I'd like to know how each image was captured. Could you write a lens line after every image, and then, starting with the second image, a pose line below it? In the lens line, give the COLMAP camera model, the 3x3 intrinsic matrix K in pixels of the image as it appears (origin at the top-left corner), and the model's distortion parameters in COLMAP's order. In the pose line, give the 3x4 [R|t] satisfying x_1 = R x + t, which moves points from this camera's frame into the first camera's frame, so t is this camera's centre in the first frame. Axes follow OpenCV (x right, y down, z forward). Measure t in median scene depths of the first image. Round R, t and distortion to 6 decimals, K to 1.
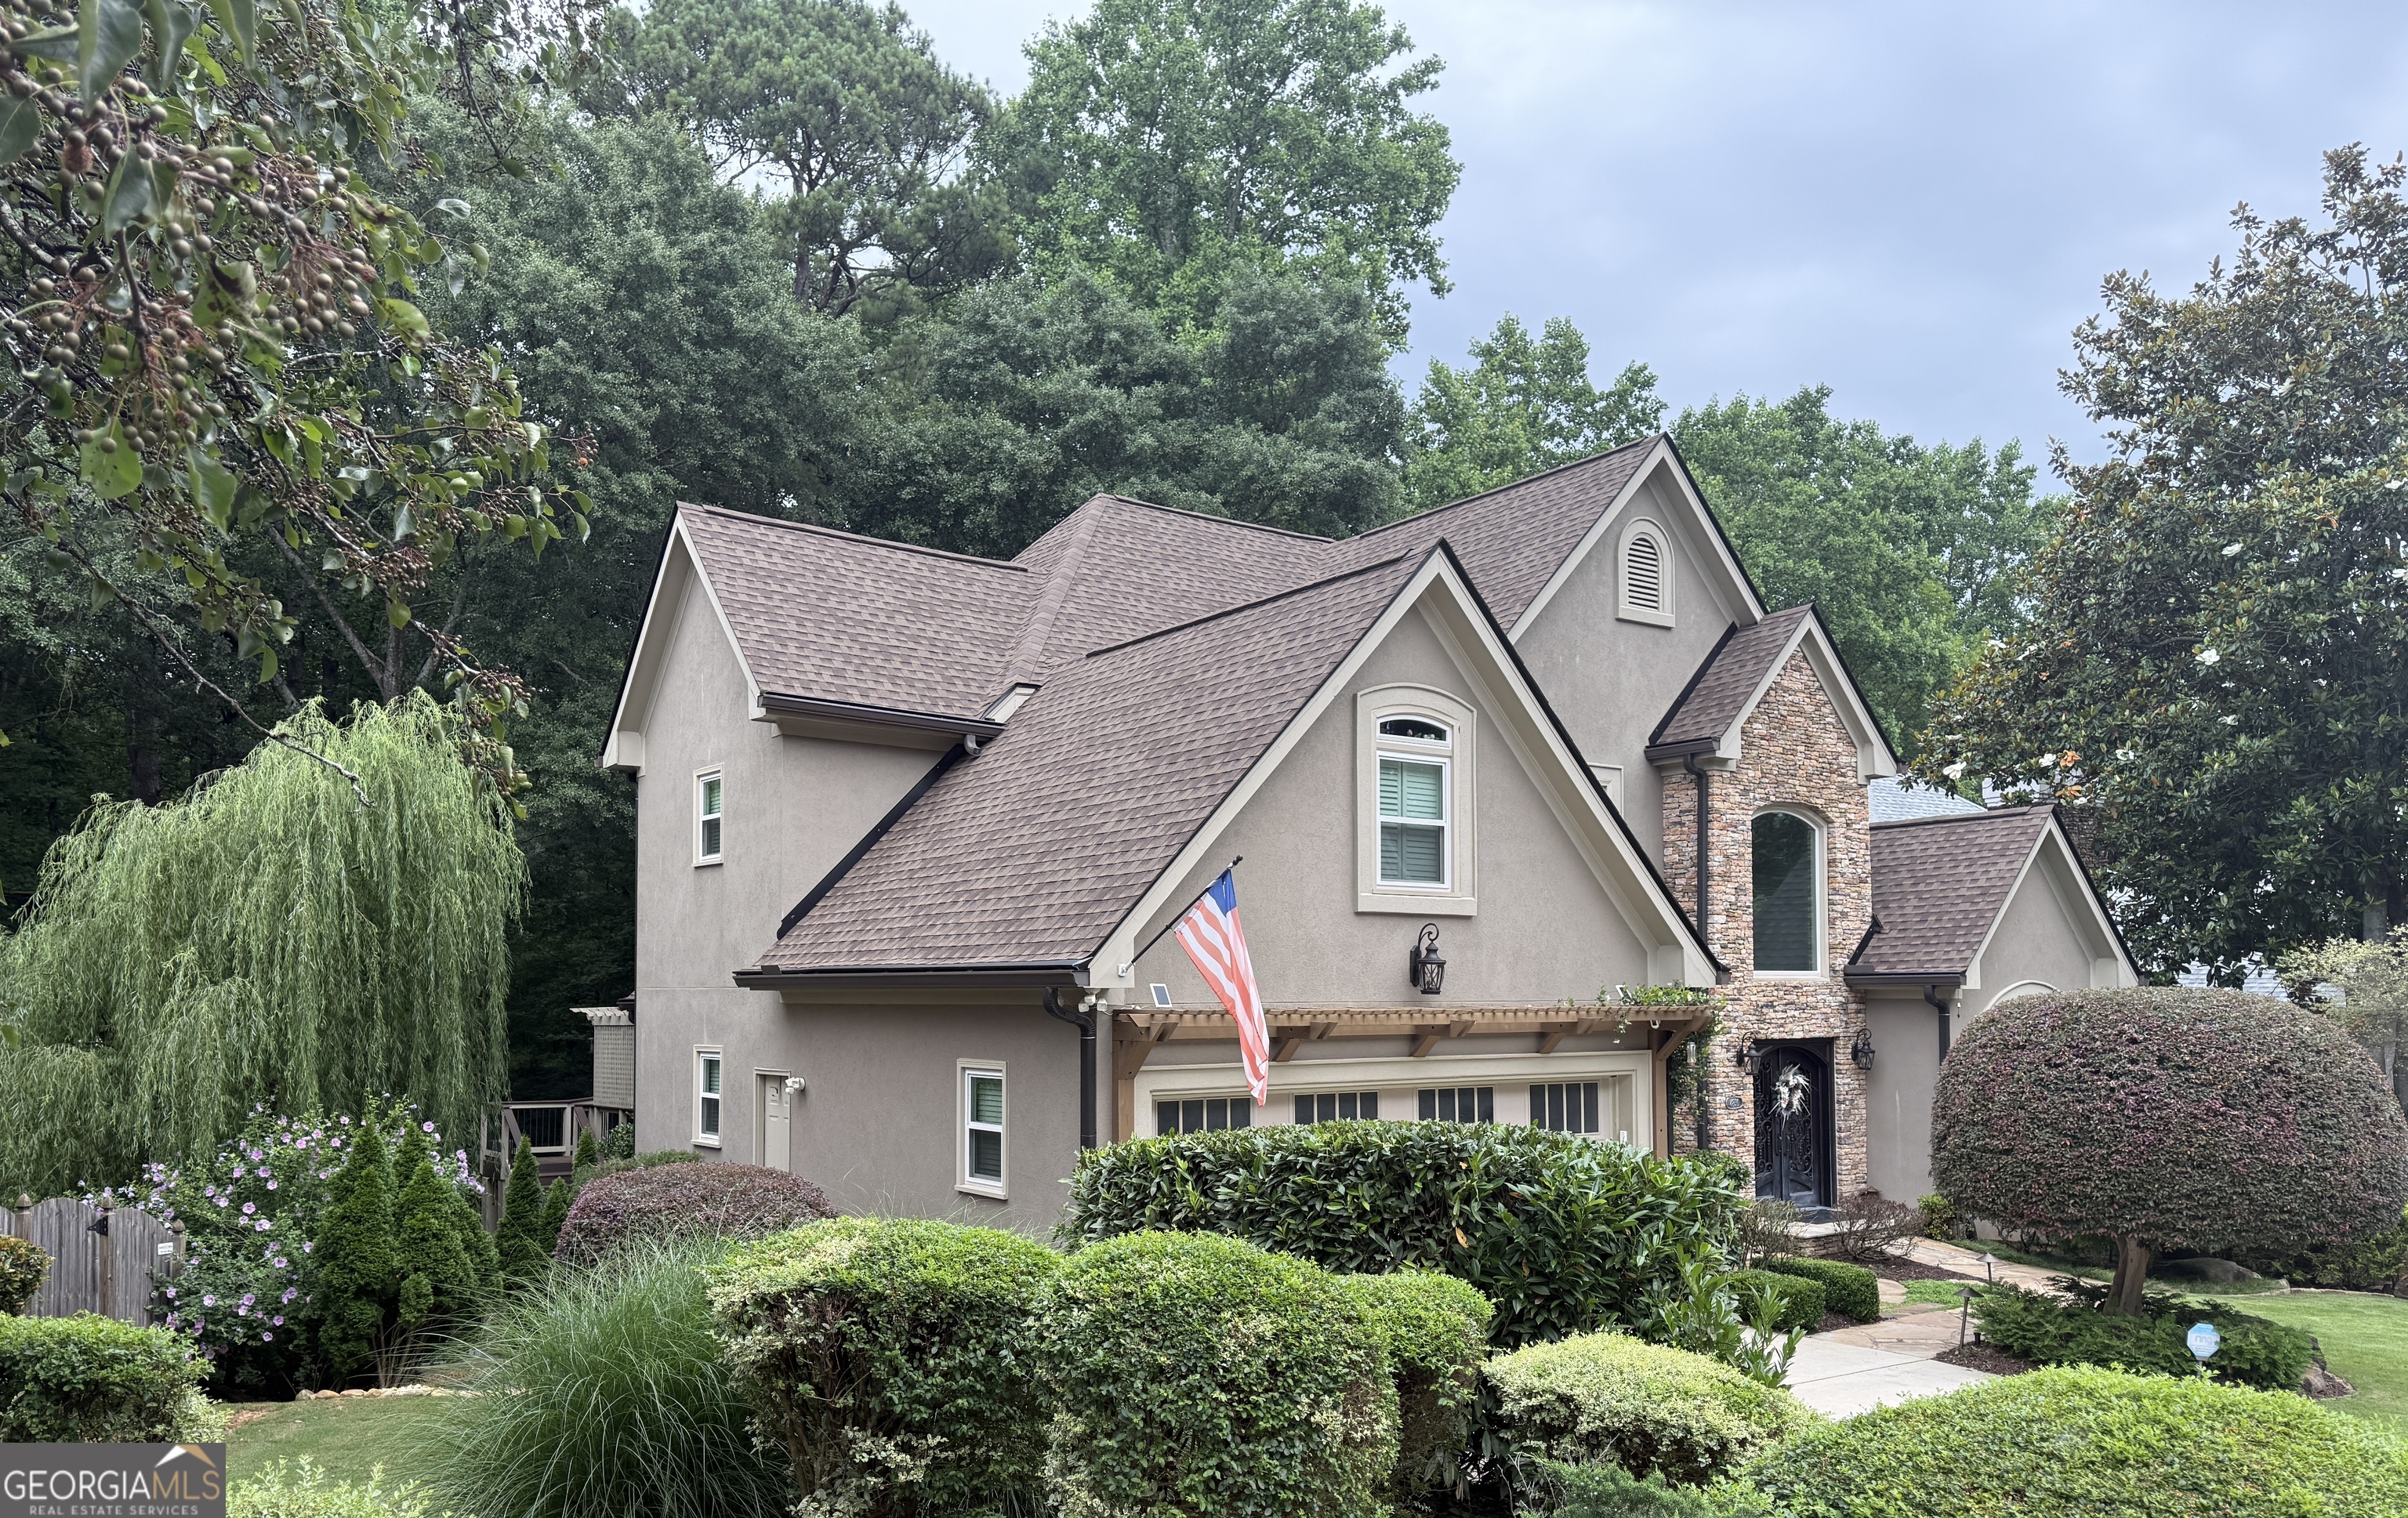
lens RADIAL K [[1753.8, 0, 1142.4], [0, 1753.8, 953.2], [0, 0, 1]] dist [0.072840, -0.102675]
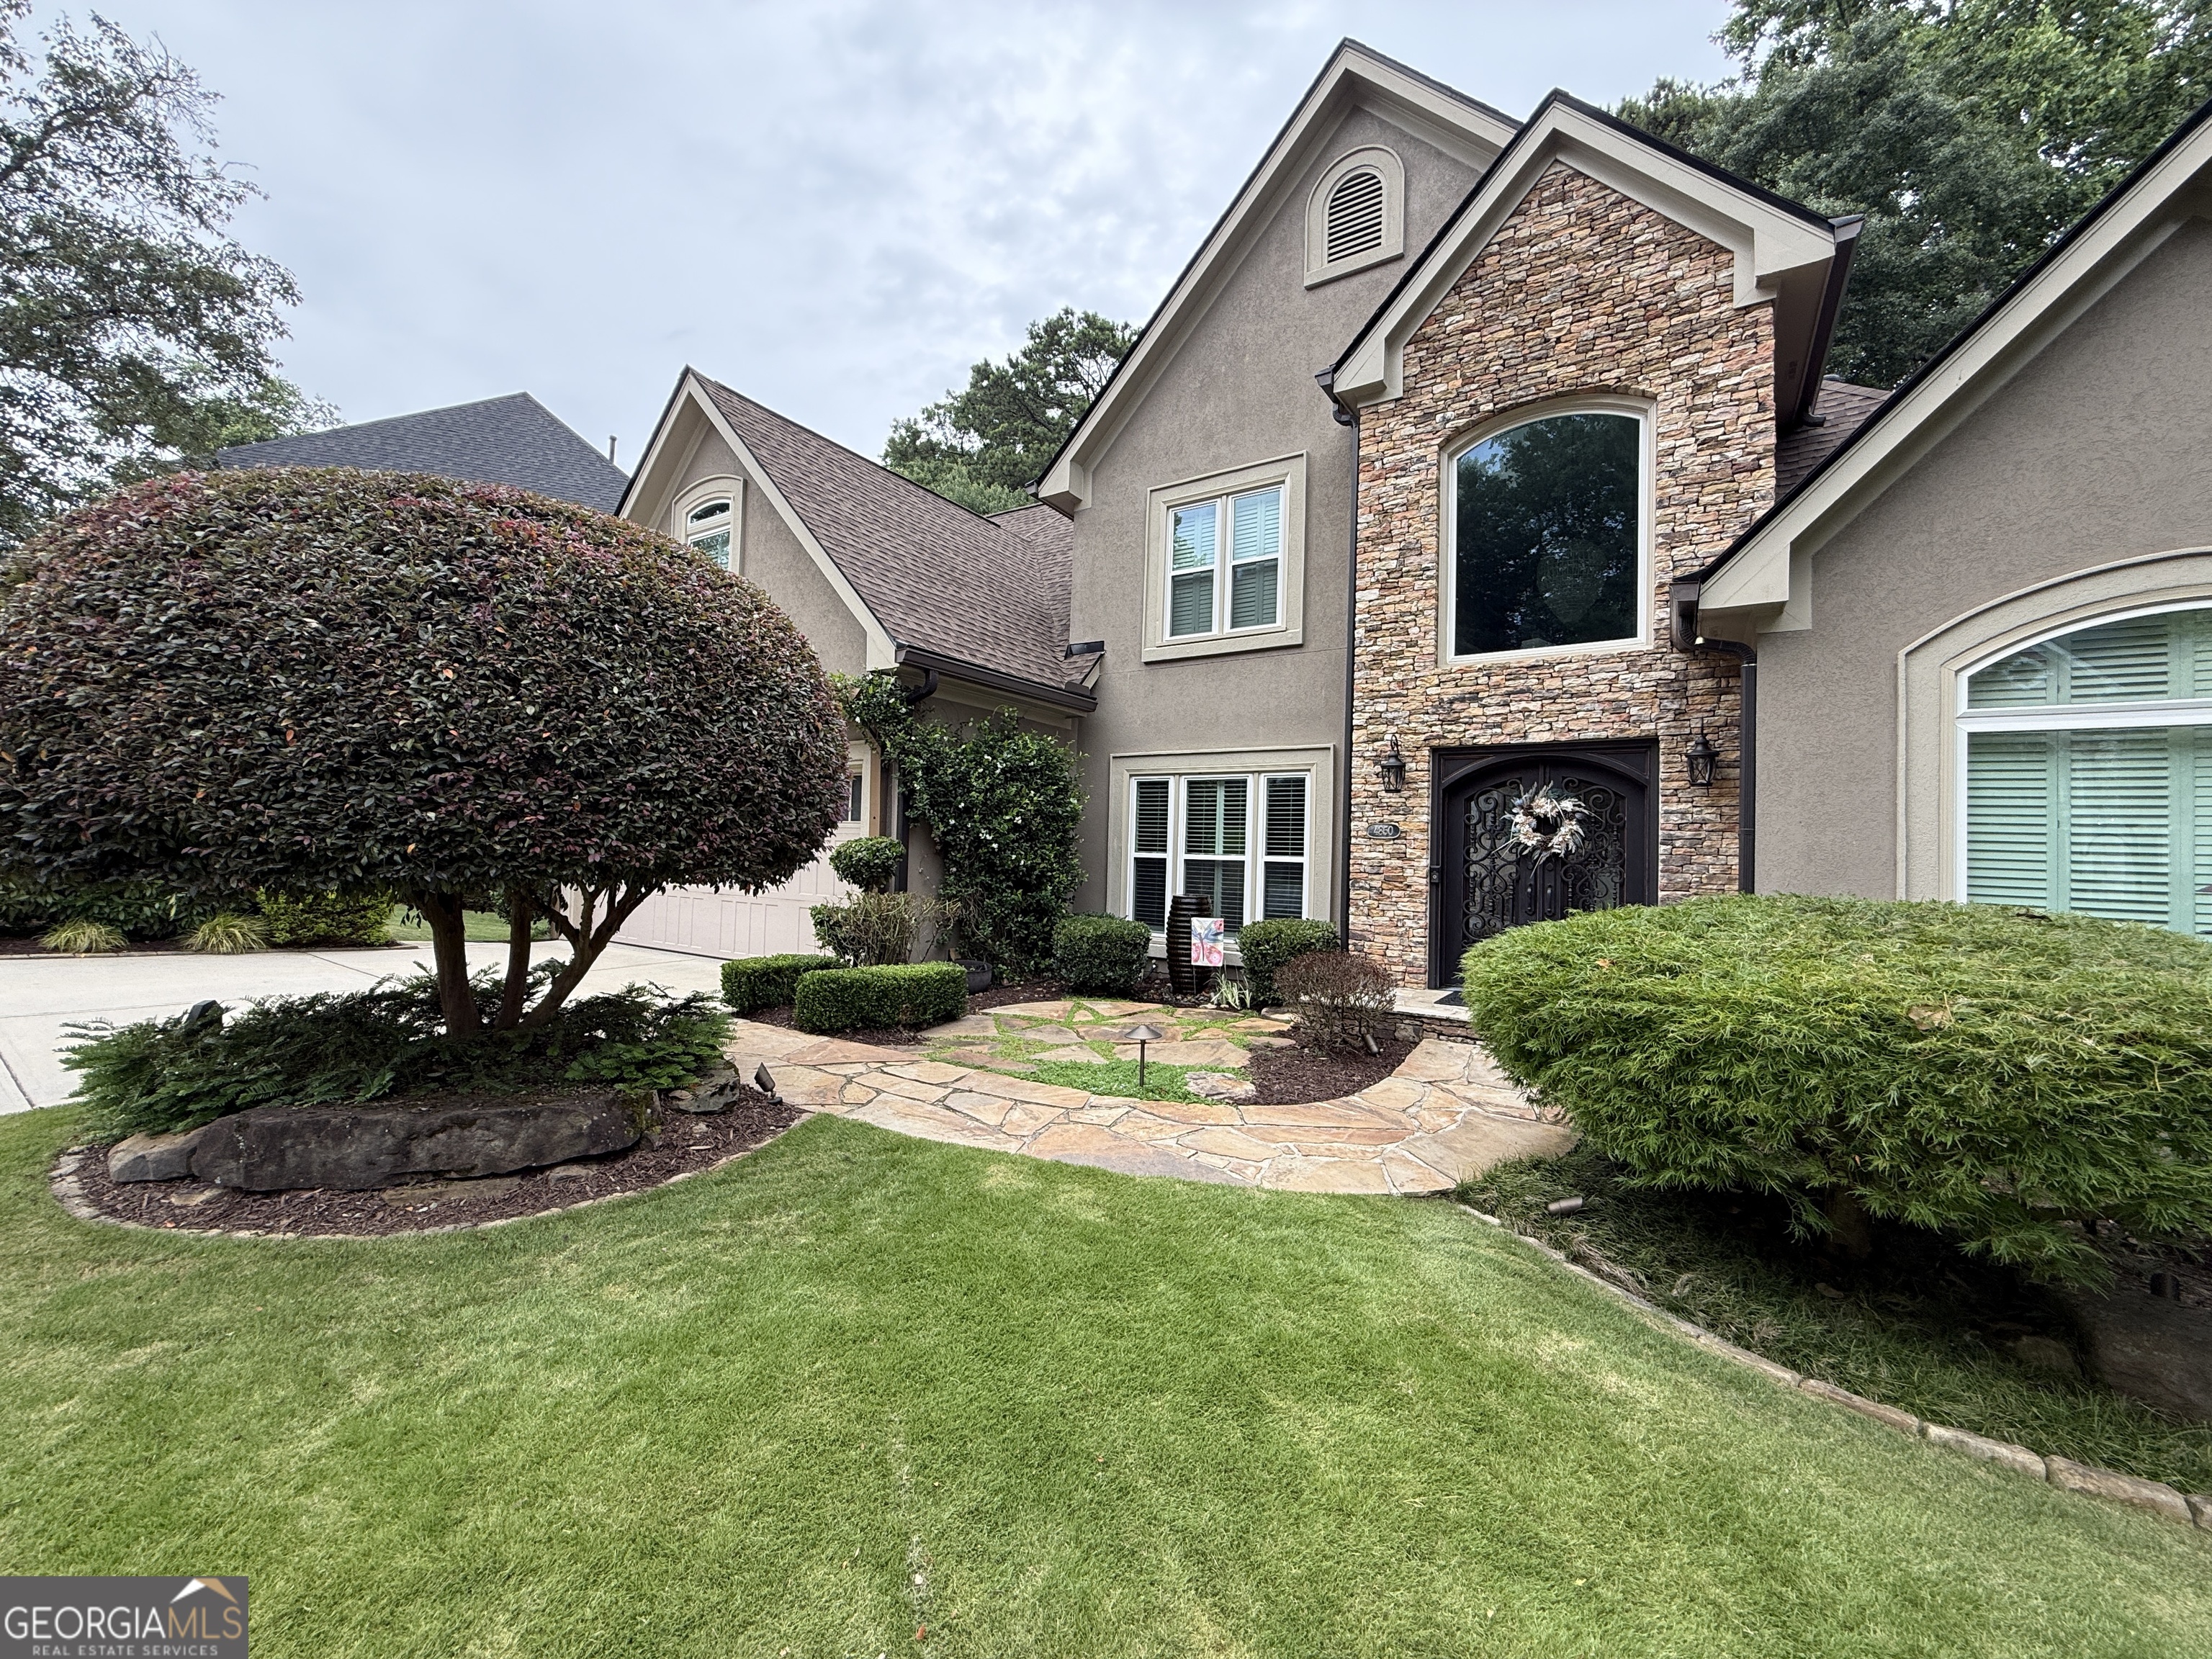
lens RADIAL K [[880.2, 0, 1106.0], [0, 880.2, 829.5], [0, 0, 1]] dist [0.000022, -0.000278]
pose [[0.363791, -0.011882, -0.931405, 0.622164], [-0.006031, 0.999868, -0.015111, 0.087420], [0.931461, 0.011115, 0.363671, 0.724478]]
